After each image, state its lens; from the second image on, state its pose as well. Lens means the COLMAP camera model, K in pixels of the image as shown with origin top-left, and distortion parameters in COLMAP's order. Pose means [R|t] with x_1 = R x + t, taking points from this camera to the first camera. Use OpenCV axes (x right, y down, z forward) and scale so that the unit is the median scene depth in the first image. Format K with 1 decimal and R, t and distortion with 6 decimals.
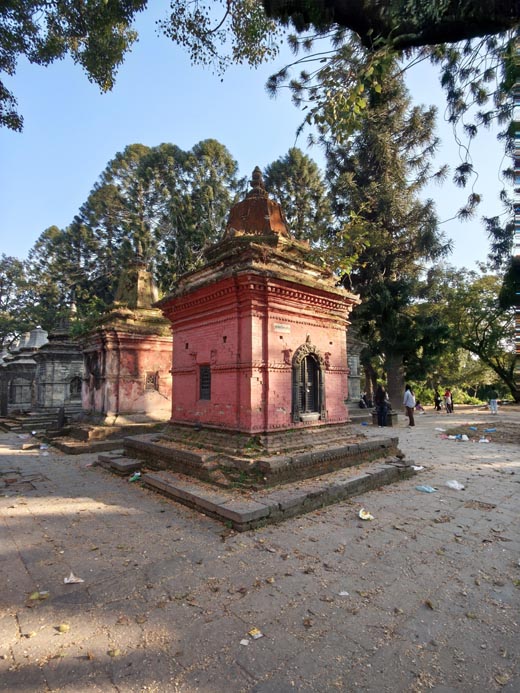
lens RADIAL K [[360.4, 0, 260.0], [0, 360.4, 346.5], [0, 0, 1]] dist [-0.003151, -0.001519]
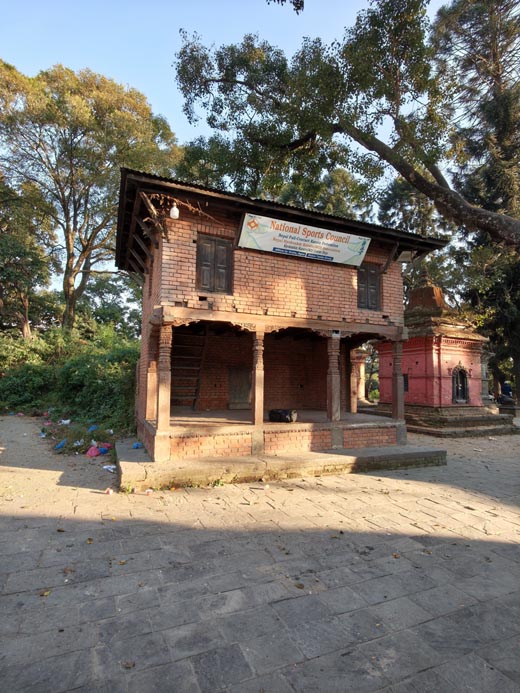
lens RADIAL K [[360.4, 0, 260.0], [0, 360.4, 346.5], [0, 0, 1]] dist [-0.003151, -0.001519]
pose [[0.958103, -0.006977, -0.286338, -0.351016], [0.009483, 0.999928, 0.007364, -0.132765], [0.286266, -0.009771, 0.958100, -1.212184]]
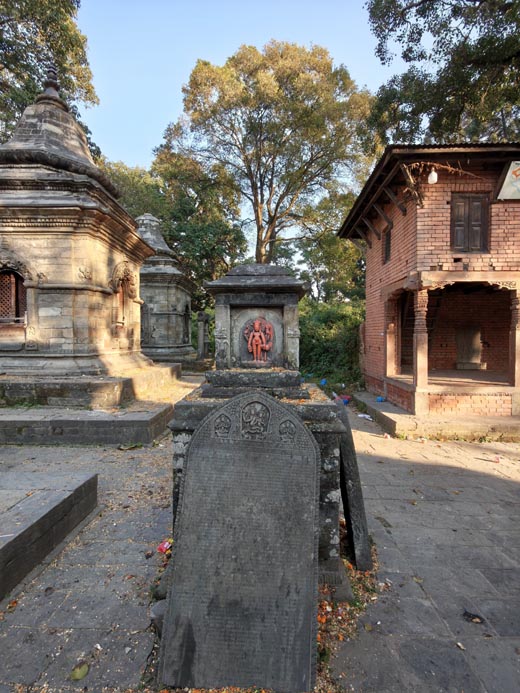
lens RADIAL K [[360.4, 0, 260.0], [0, 360.4, 346.5], [0, 0, 1]] dist [-0.003151, -0.001519]
pose [[0.740000, 0.024701, -0.672153, -1.492259], [0.064876, 0.992045, 0.107882, -0.358786], [0.669471, -0.123440, 0.732511, -2.703050]]
